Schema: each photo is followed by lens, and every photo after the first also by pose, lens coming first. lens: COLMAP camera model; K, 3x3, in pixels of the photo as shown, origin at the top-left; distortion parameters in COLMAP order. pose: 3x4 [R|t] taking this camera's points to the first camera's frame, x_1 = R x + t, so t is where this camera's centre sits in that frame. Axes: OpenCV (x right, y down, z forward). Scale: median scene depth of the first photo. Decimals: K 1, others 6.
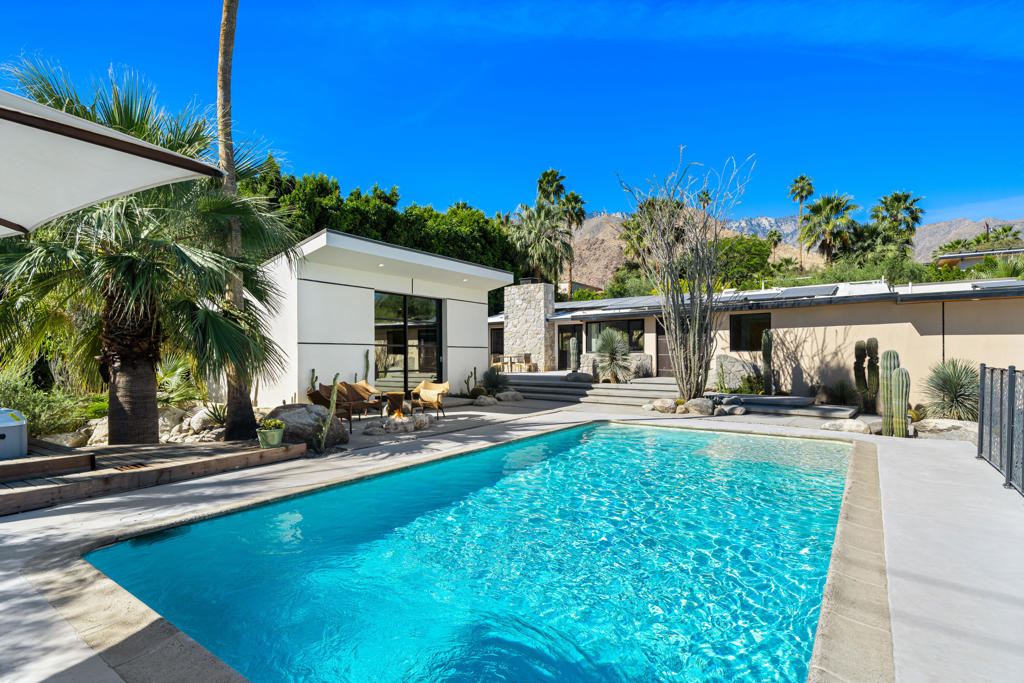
lens RADIAL K [[510.6, 0, 501.3], [0, 510.6, 364.1], [0, 0, 1]] dist [0.000002, 0.000360]
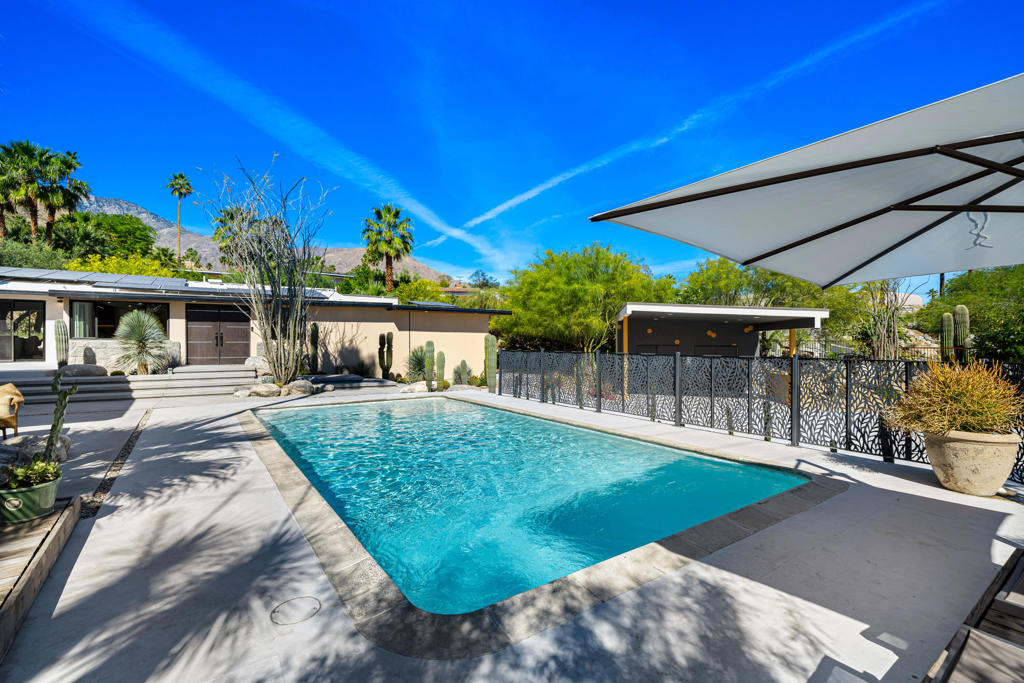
lens RADIAL K [[459.4, 0, 510.6], [0, 459.4, 339.3], [0, 0, 1]] dist [-0.000446, -0.000680]
pose [[0.325525, 0.009211, 0.945489, -0.378279], [0.012999, 0.999814, -0.014216, -0.003817], [-0.945444, 0.016918, 0.325345, 0.185131]]
